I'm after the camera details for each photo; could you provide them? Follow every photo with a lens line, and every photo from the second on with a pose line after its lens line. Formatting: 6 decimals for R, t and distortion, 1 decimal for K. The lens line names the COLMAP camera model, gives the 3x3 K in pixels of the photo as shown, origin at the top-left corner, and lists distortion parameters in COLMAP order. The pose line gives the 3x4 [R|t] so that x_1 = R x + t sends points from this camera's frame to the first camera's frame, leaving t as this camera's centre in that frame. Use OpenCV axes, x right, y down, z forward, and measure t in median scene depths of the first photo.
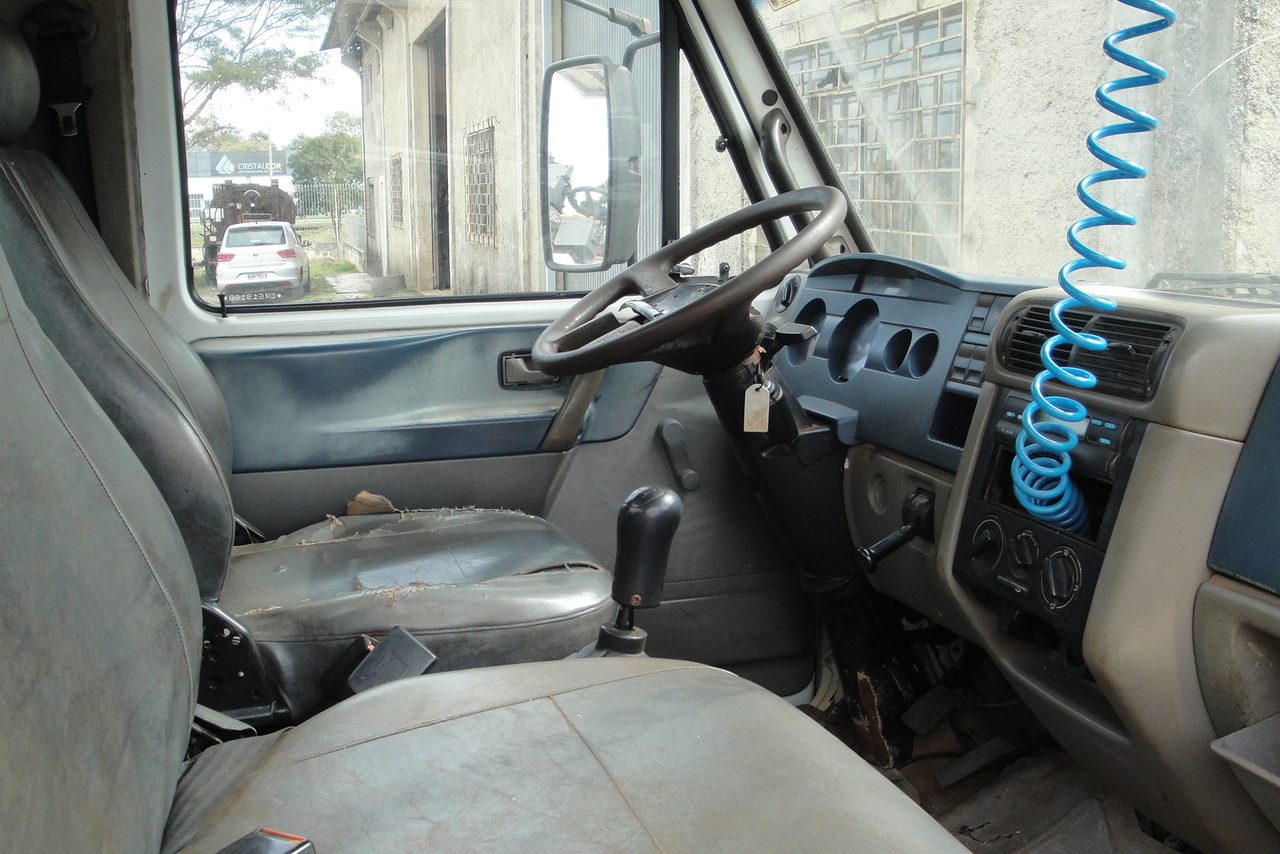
lens RADIAL K [[1265.5, 0, 638.2], [0, 1265.5, 427.6], [0, 0, 1]] dist [-0.154597, 0.148087]
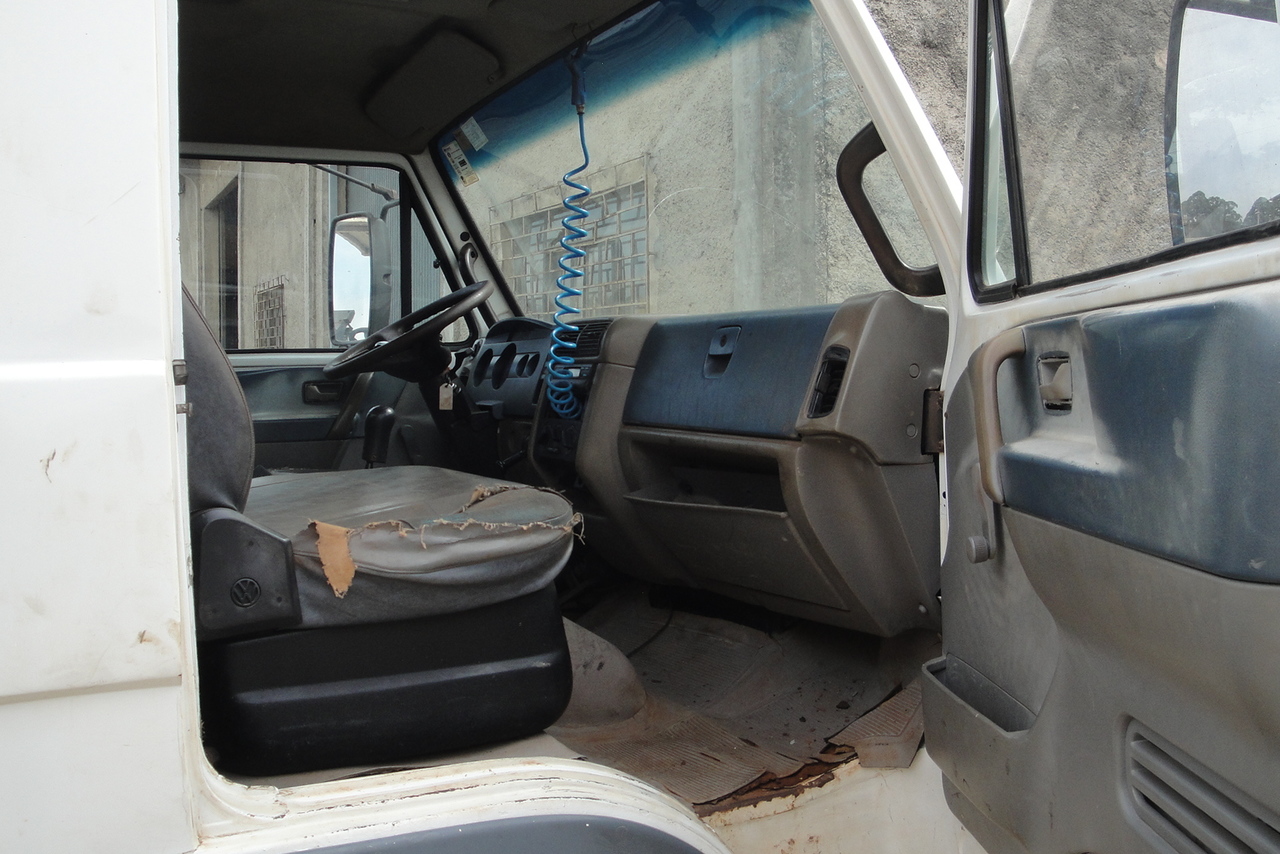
lens RADIAL K [[1265.5, 0, 638.2], [0, 1265.5, 427.6], [0, 0, 1]] dist [-0.154597, 0.148087]
pose [[0.985957, -0.006871, 0.166857, 0.049186], [0.028612, 0.991330, -0.128243, 0.215543], [-0.164529, 0.131216, 0.977606, -0.664503]]
